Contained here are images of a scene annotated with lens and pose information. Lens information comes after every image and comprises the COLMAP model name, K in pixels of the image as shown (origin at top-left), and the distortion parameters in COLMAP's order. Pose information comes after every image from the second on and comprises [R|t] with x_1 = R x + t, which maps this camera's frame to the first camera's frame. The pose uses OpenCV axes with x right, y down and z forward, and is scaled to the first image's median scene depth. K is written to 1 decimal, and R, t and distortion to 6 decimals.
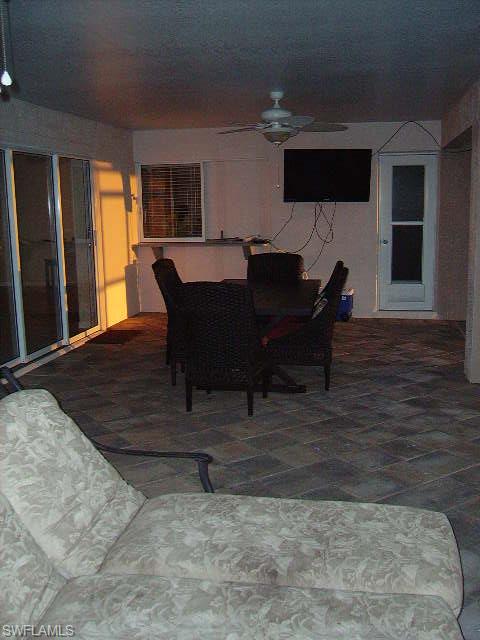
lens RADIAL K [[692.7, 0, 240.3], [0, 692.7, 319.2], [0, 0, 1]] dist [-0.040571, 0.000000]
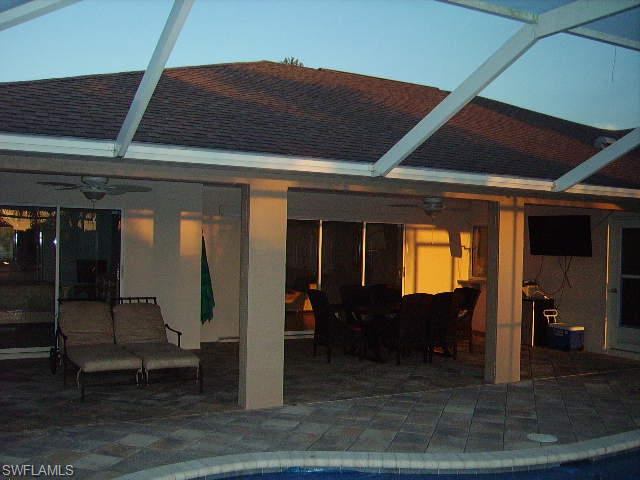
lens RADIAL K [[692.7, 0, 319.4], [0, 692.7, 240.5], [0, 0, 1]] dist [-0.040571, 0.000000]
pose [[0.641984, 0.024178, -0.766337, 0.784733], [-0.159207, 0.981921, -0.102394, 0.004556], [0.750006, 0.187742, 0.634227, -0.144109]]
